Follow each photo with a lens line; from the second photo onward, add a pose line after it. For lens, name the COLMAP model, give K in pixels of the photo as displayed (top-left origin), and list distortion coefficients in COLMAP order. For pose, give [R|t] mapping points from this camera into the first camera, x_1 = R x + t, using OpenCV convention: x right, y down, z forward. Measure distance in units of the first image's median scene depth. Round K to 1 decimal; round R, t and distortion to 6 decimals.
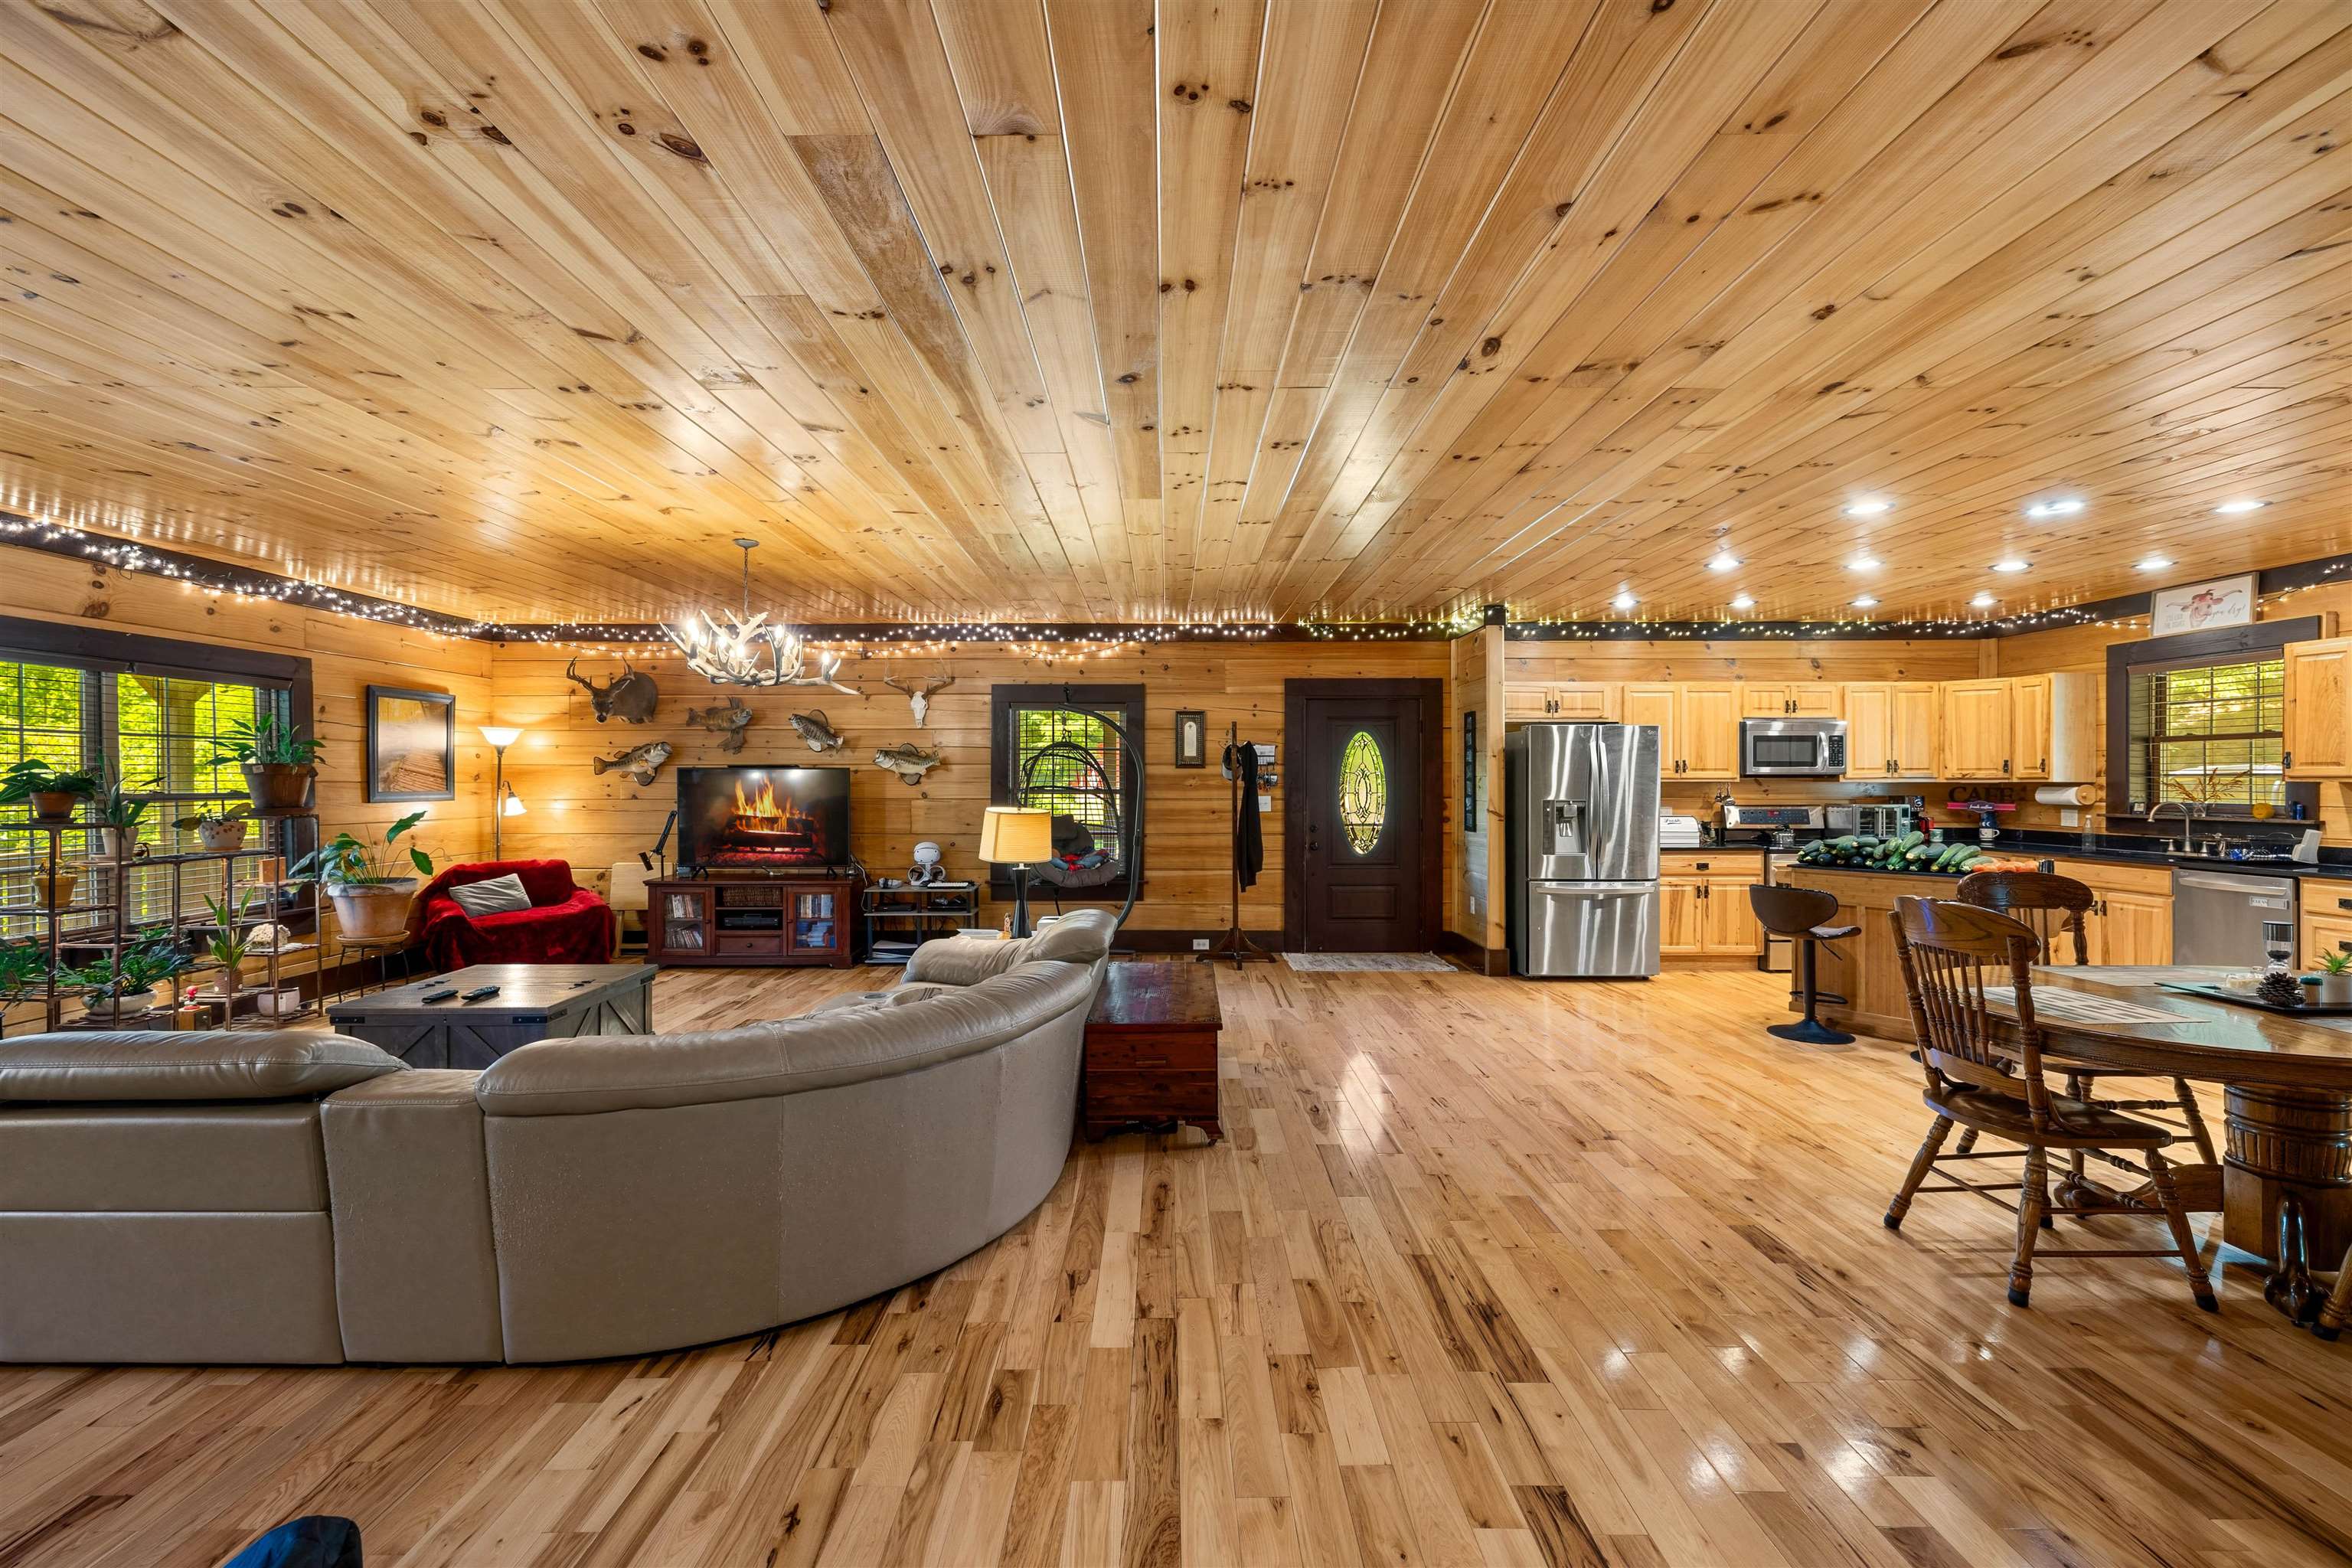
lens RADIAL K [[983.5, 0, 1163.2], [0, 983.5, 783.6], [0, 0, 1]] dist [-0.003217, 0.001005]
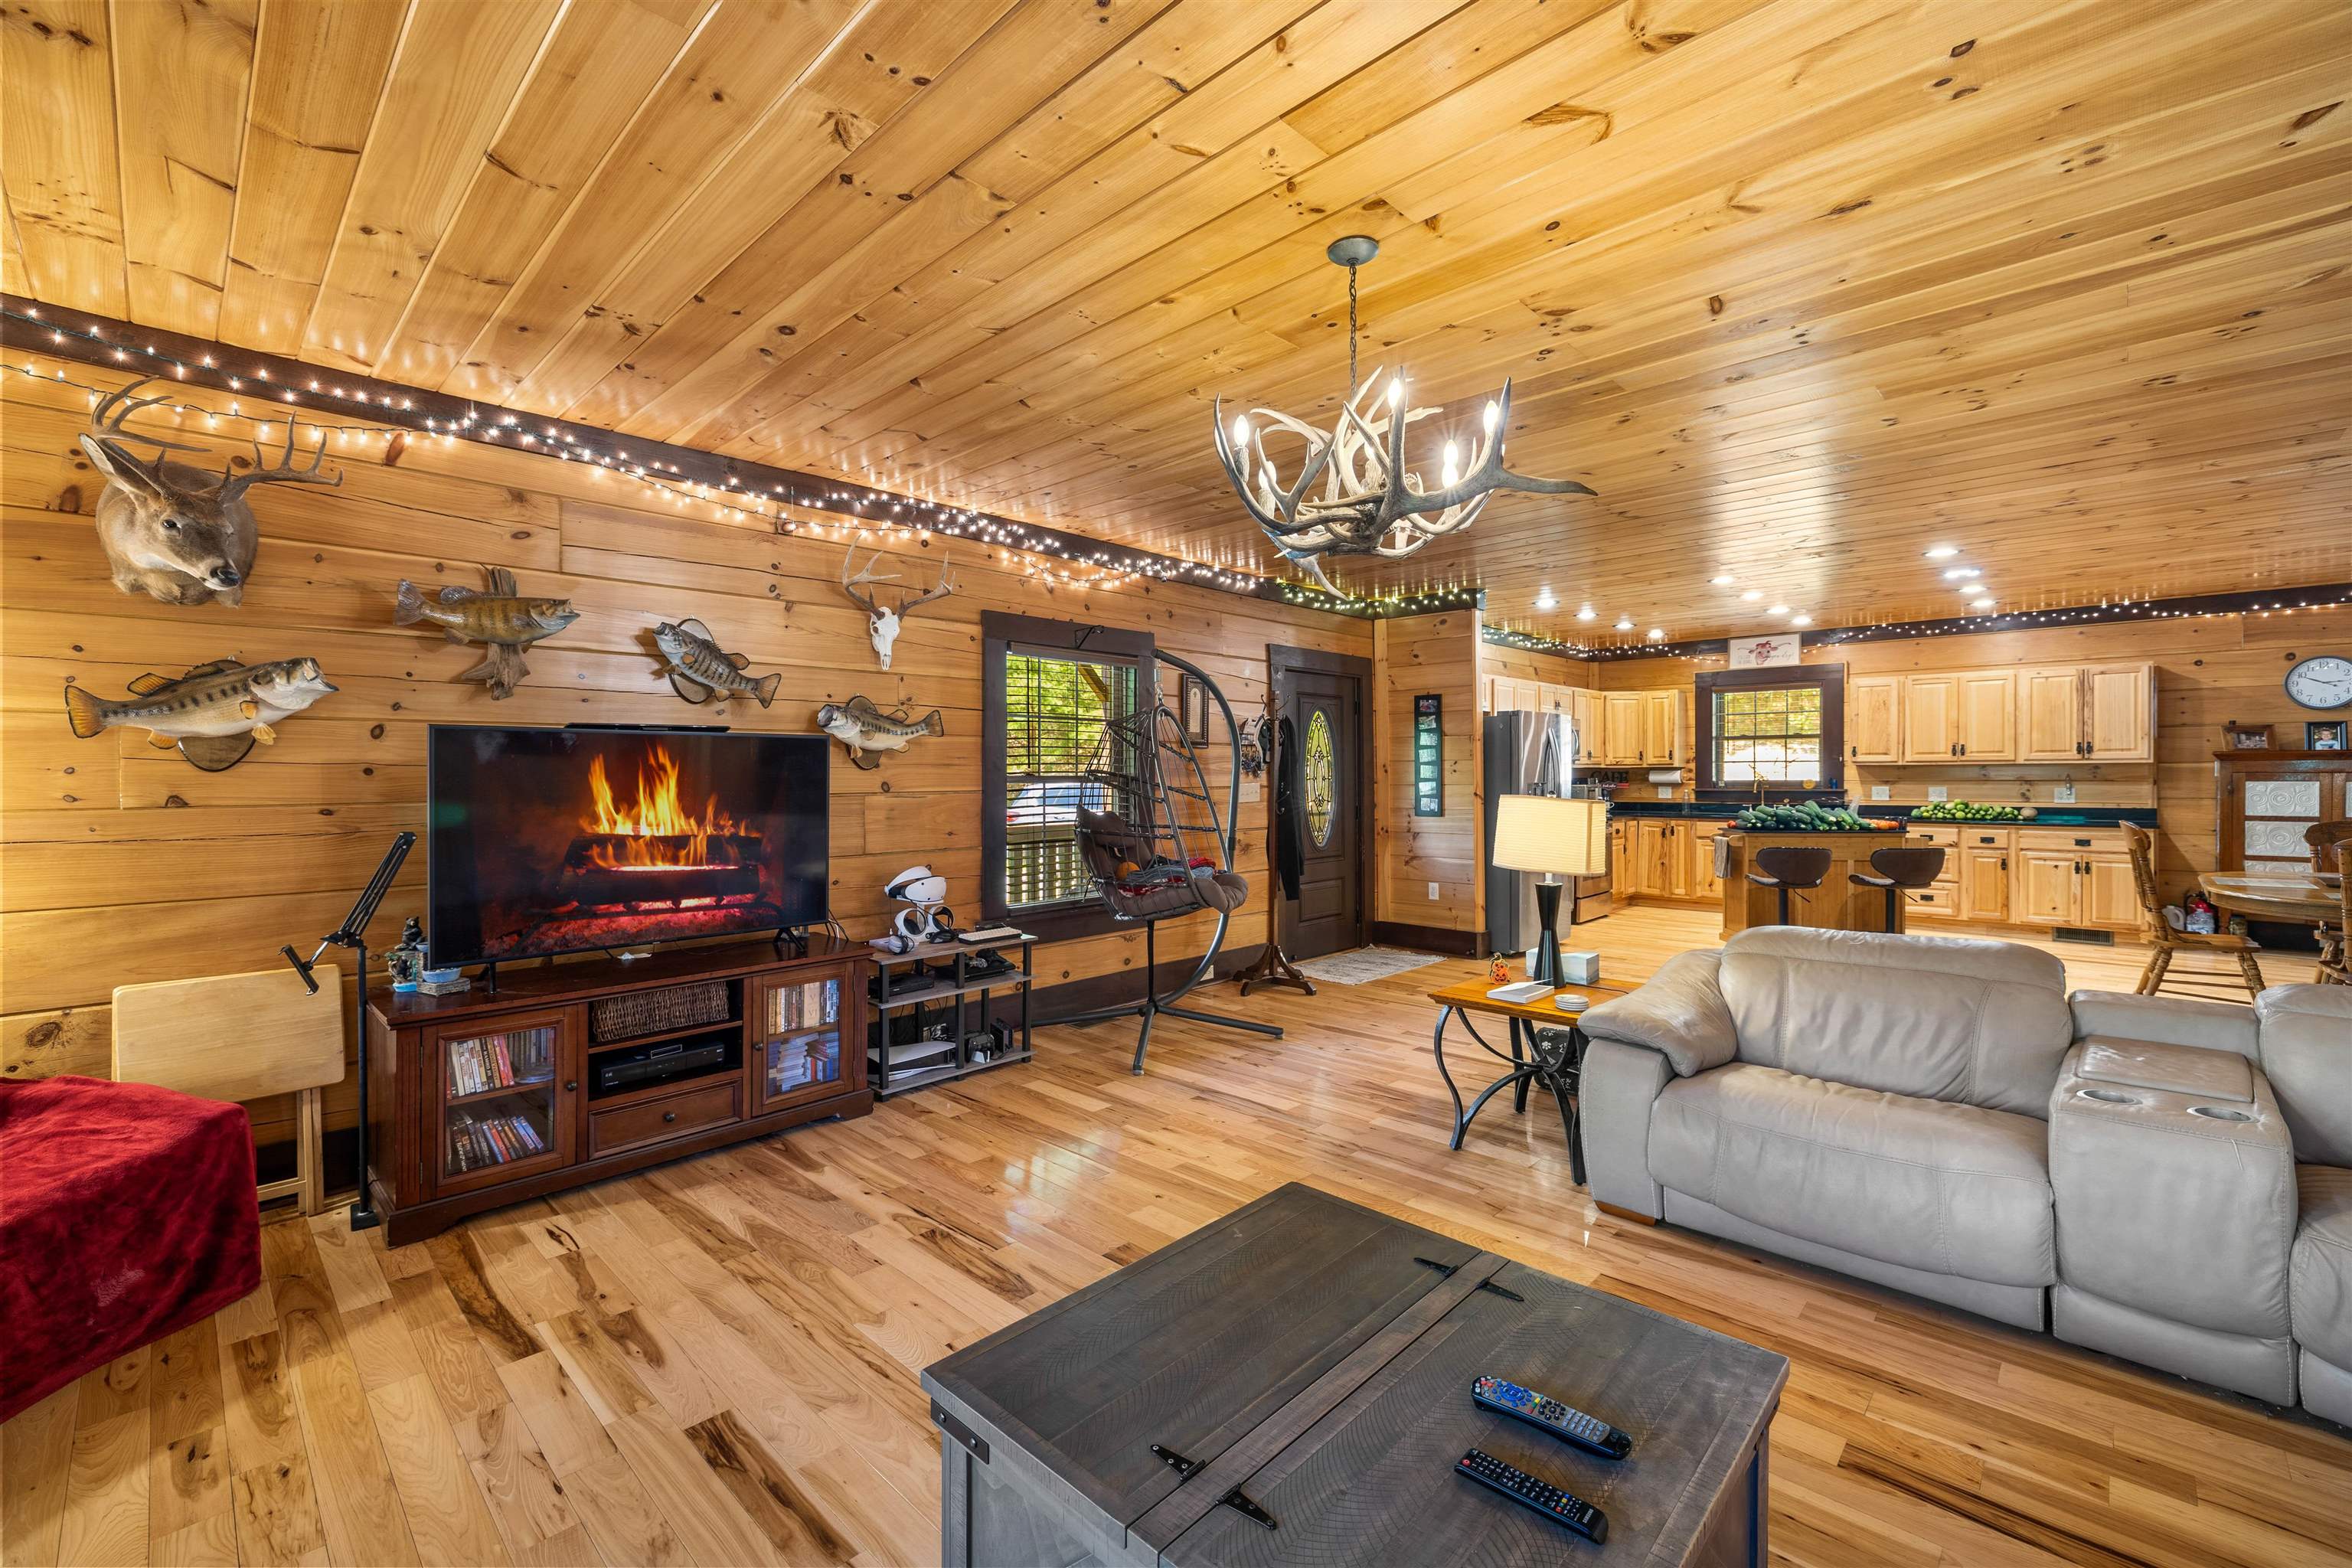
lens RADIAL K [[983.5, 0, 1164.1], [0, 983.5, 782.3], [0, 0, 1]] dist [-0.003217, 0.001005]
pose [[0.693945, -0.008870, 0.719974, -0.582691], [0.006254, 0.999961, 0.006292, 0.006957], [-0.720001, 0.000137, 0.693973, 0.510702]]
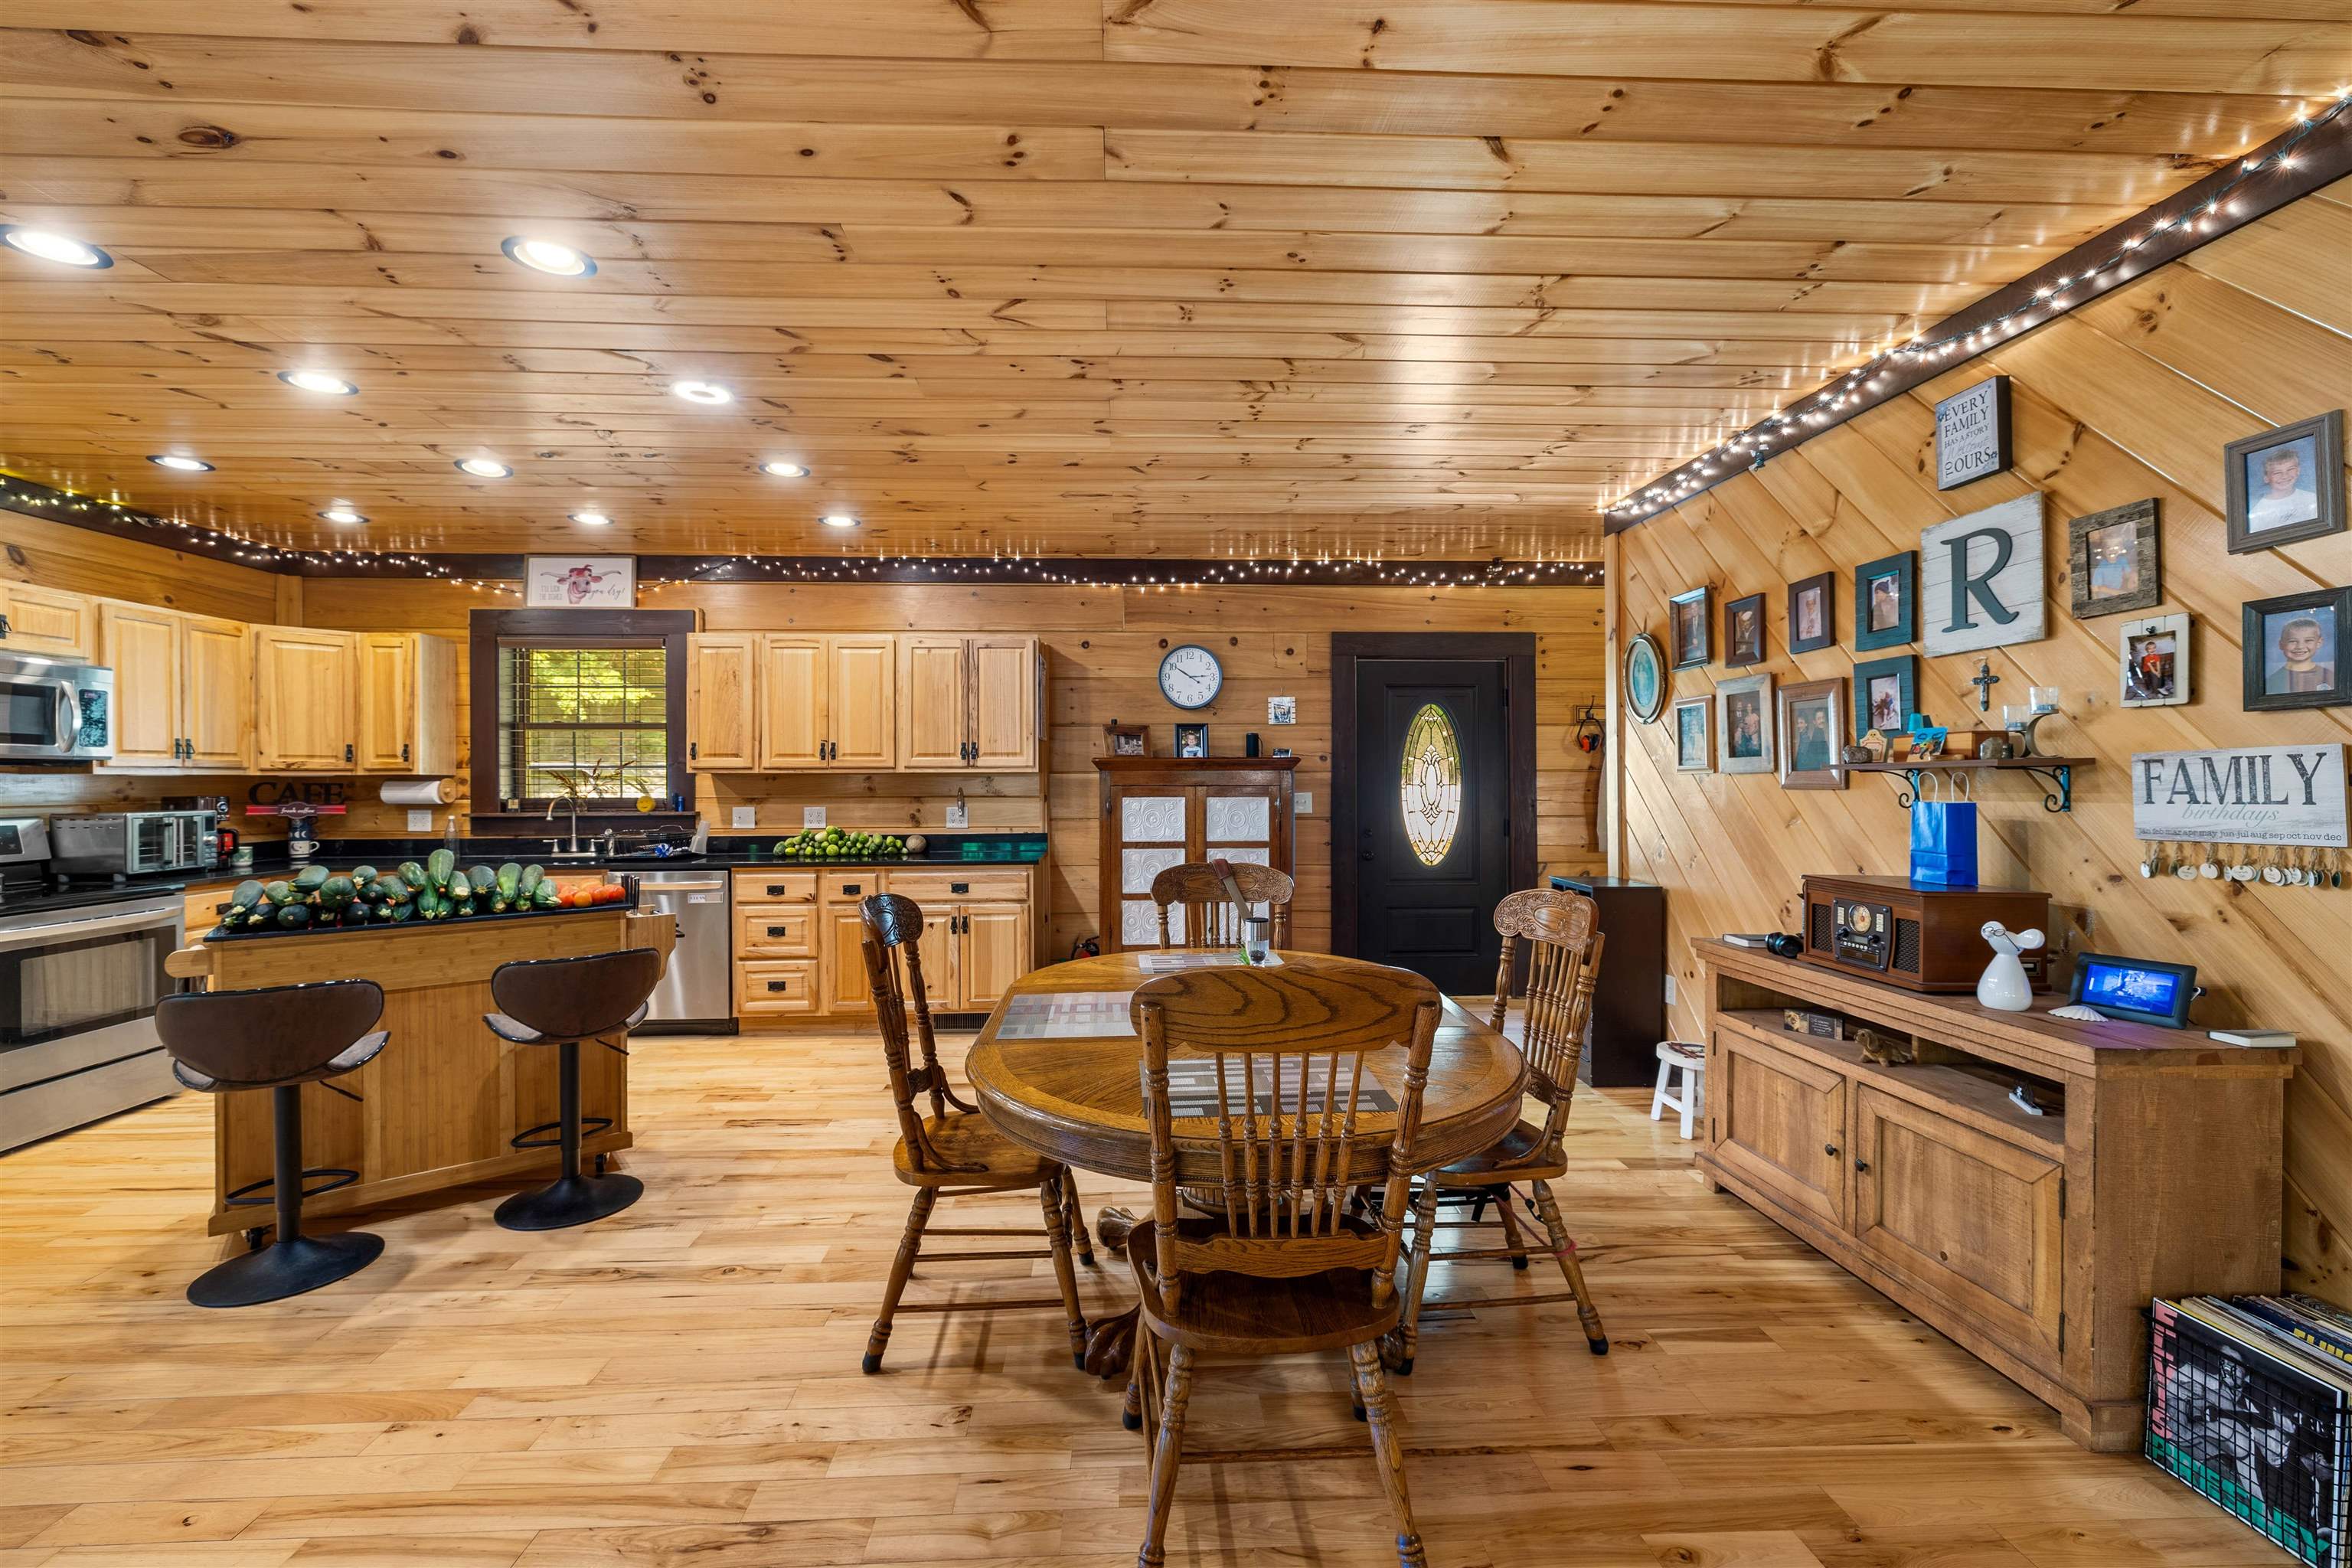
lens RADIAL K [[983.5, 0, 1169.6], [0, 983.5, 780.8], [0, 0, 1]] dist [-0.003217, 0.001005]
pose [[-0.050472, -0.000641, 0.998725, 0.097276], [0.006509, 0.999978, 0.000971, 0.005985], [-0.998704, 0.006550, -0.050466, 0.417651]]
